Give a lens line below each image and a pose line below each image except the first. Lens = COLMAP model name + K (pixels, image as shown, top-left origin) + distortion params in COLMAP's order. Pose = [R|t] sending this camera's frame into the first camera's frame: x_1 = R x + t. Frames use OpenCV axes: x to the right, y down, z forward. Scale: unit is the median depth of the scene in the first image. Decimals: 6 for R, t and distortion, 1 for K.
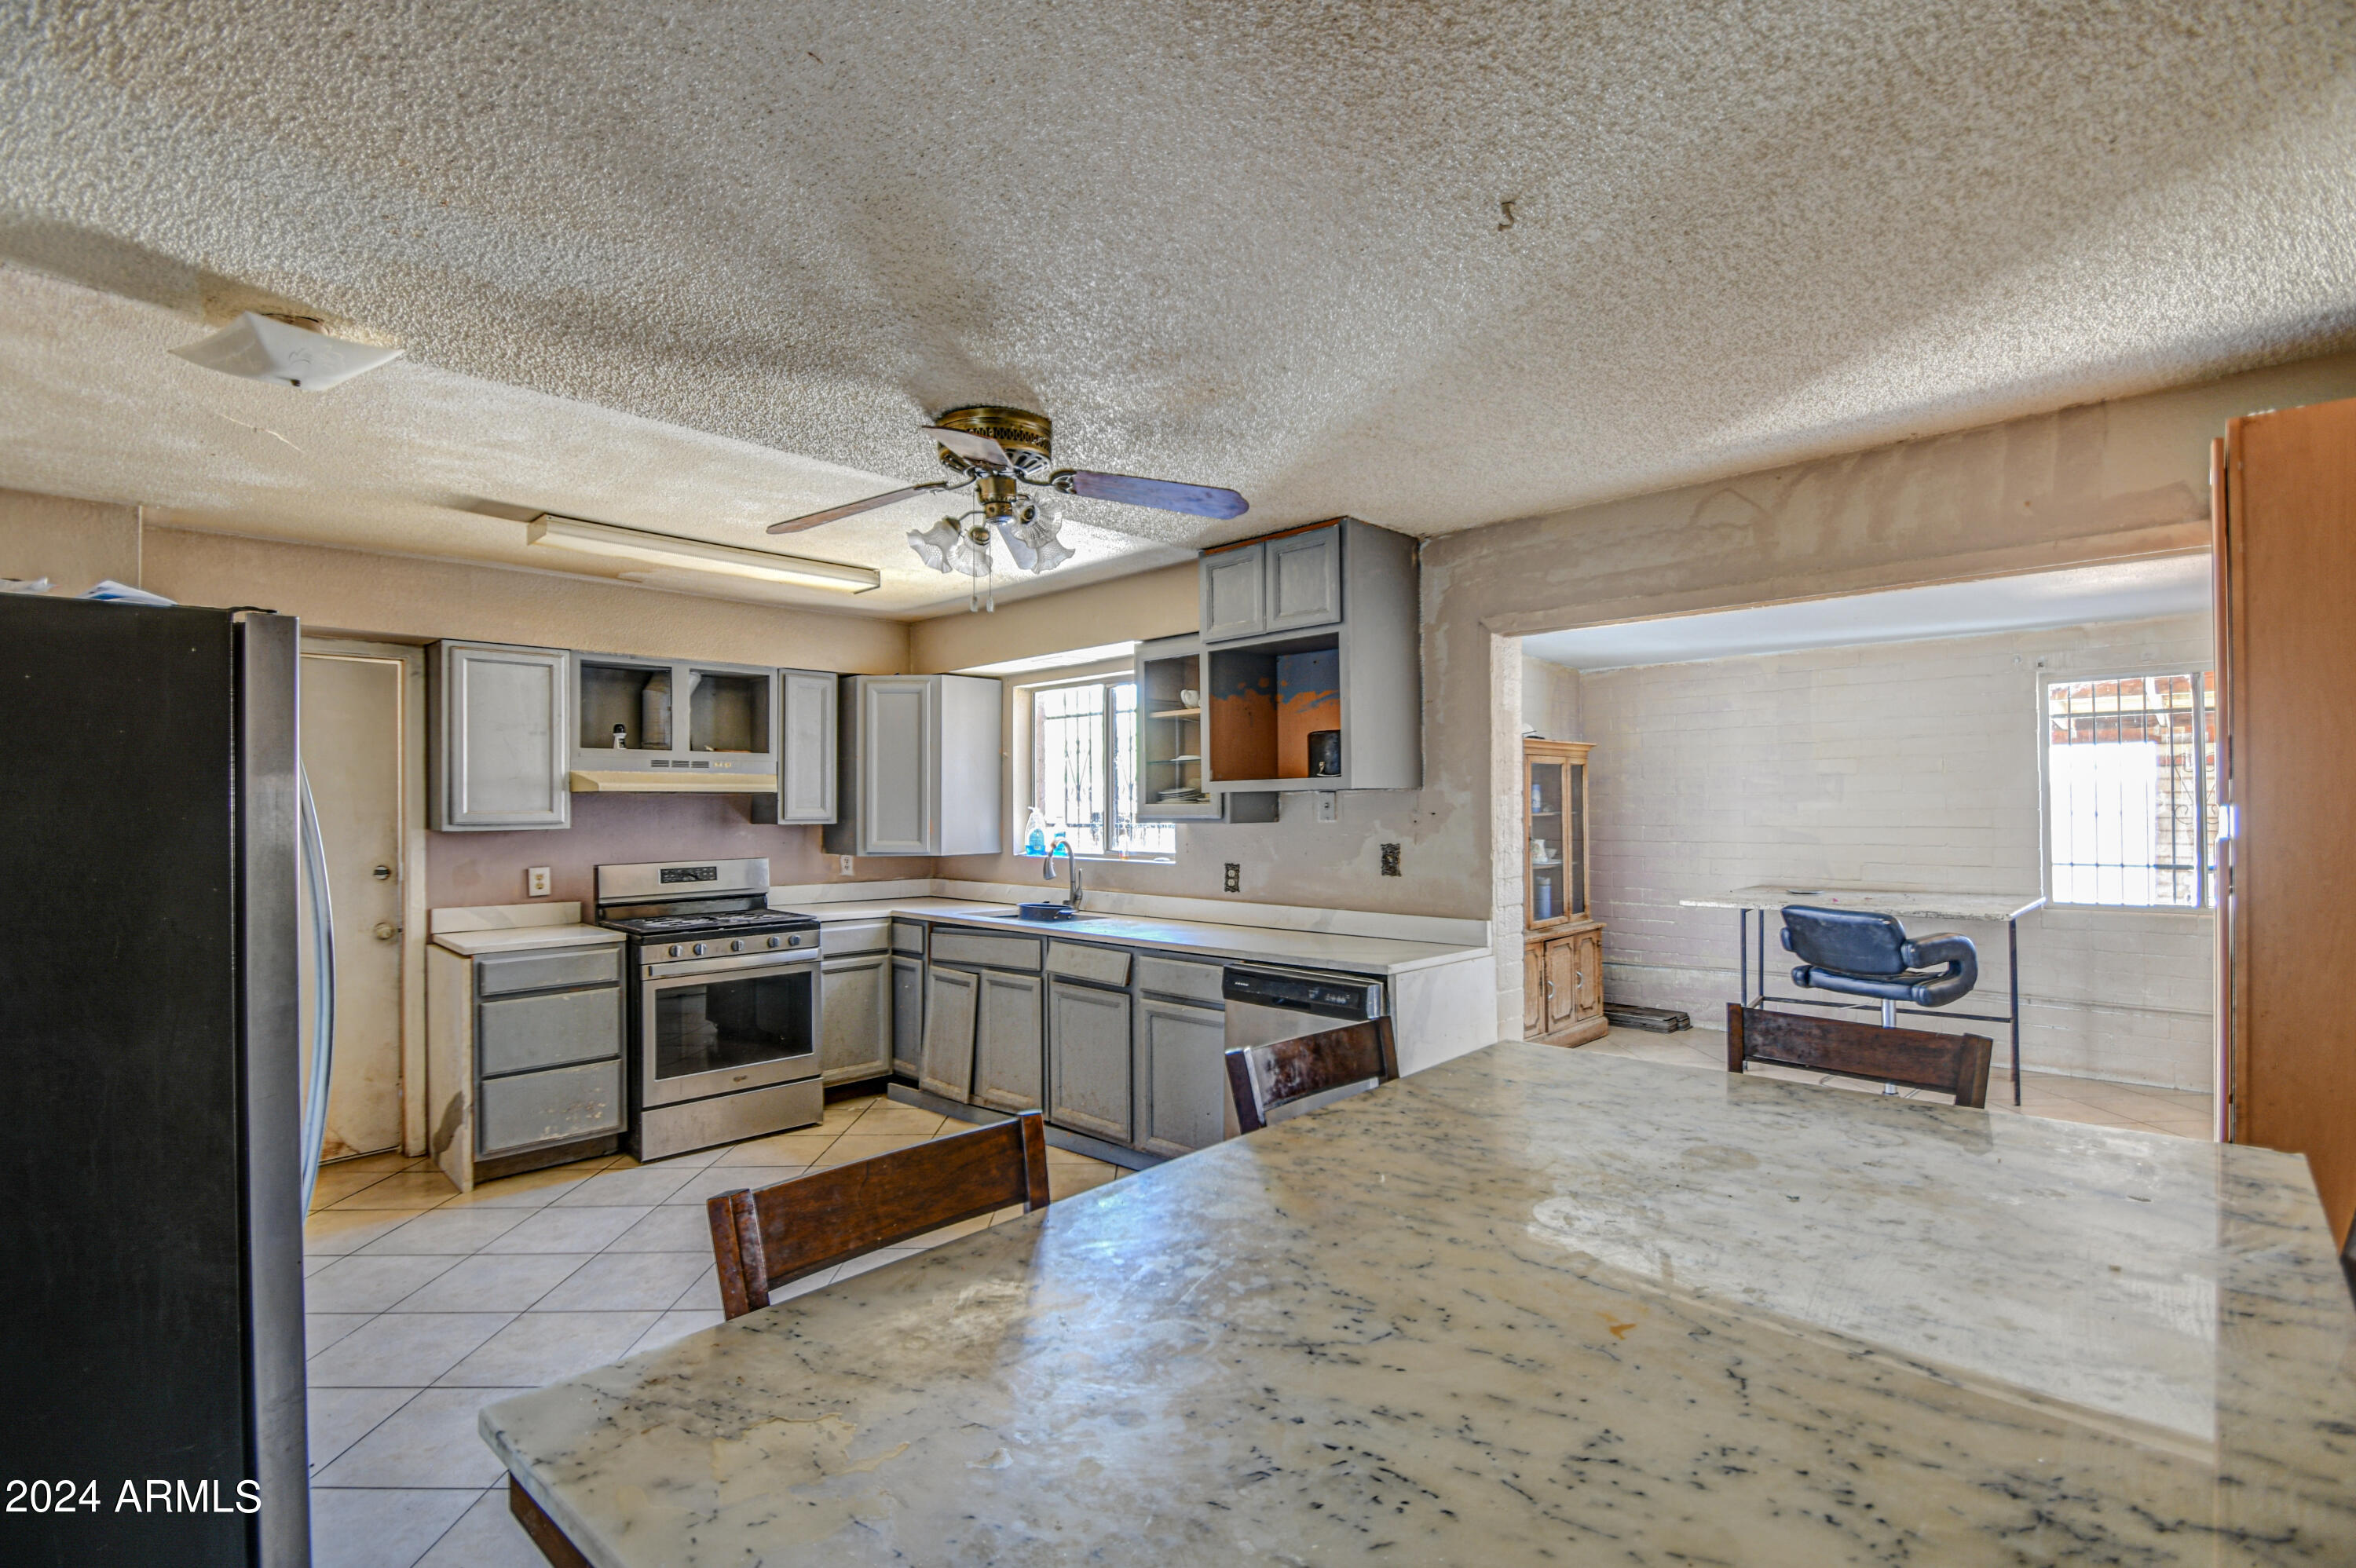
lens RADIAL K [[1036.9, 0, 1167.3], [0, 1036.9, 790.8], [0, 0, 1]] dist [0.011375, -0.014651]
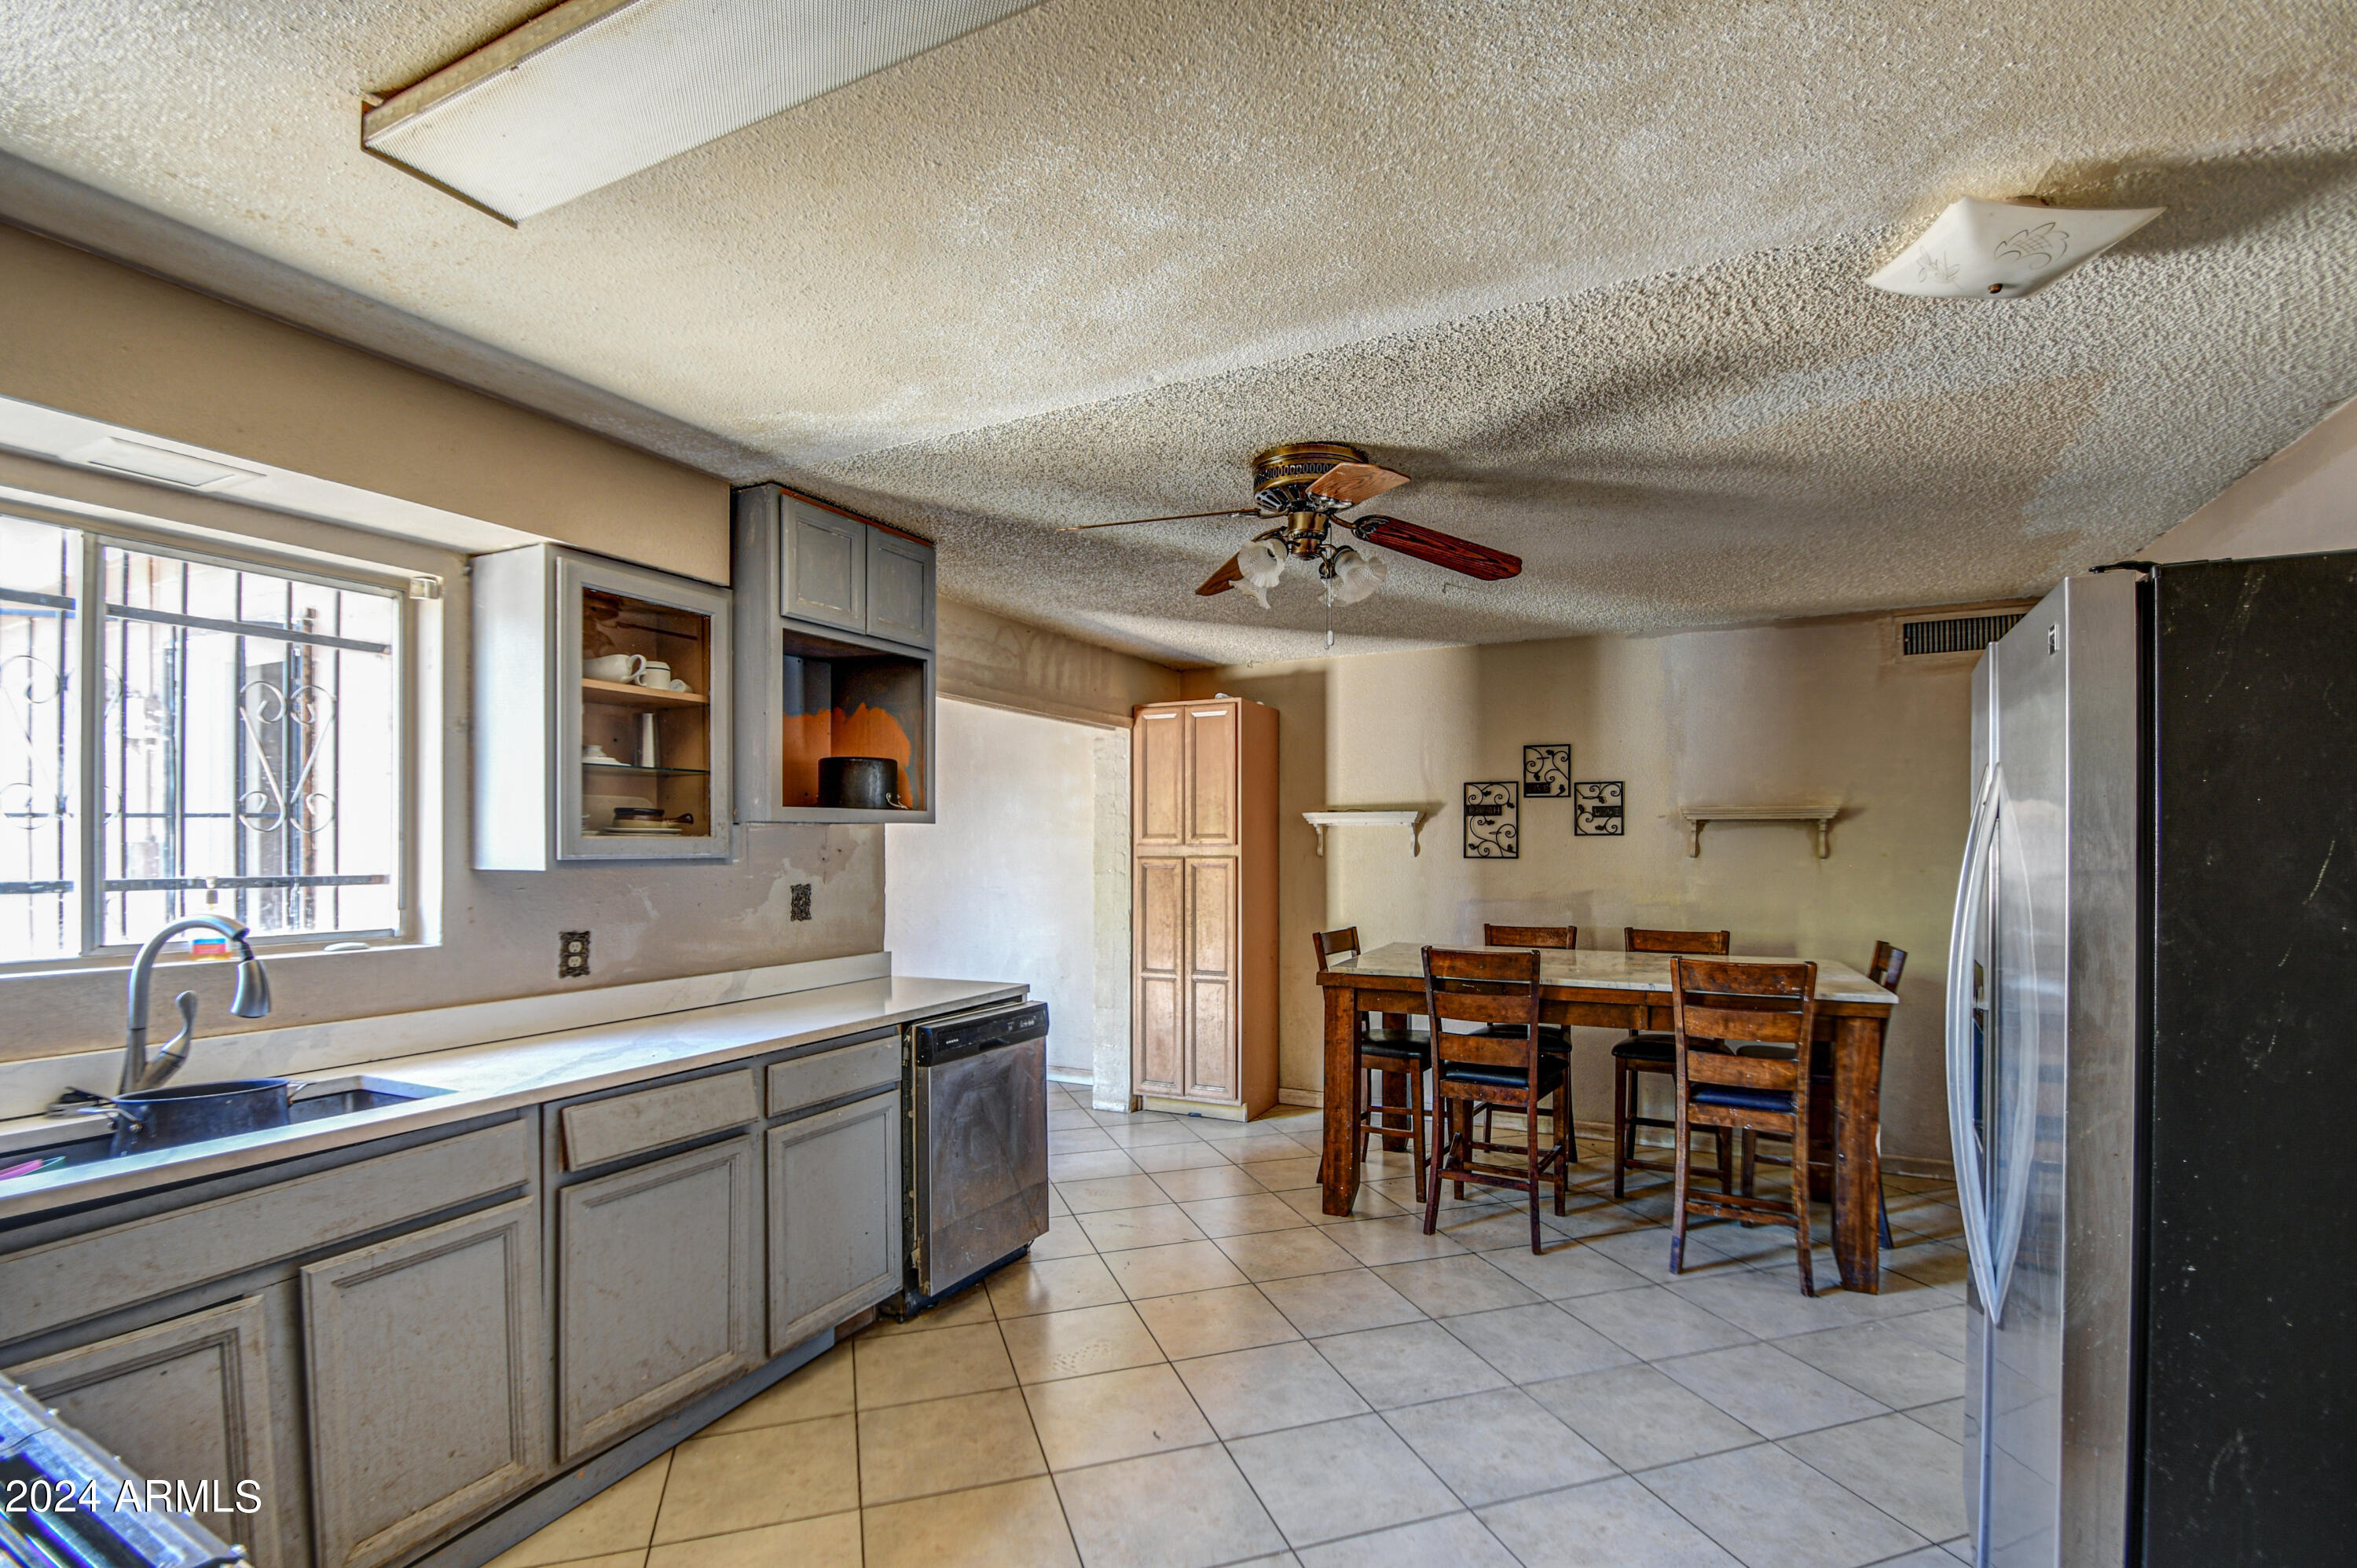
lens RADIAL K [[1075.7, 0, 1181.4], [0, 1075.7, 859.9], [0, 0, 1]] dist [0.000863, -0.000748]
pose [[-0.314782, -0.001082, 0.949163, -0.737915], [-0.010560, 0.999941, -0.002362, 0.027860], [-0.949105, -0.010766, -0.314775, 0.952383]]
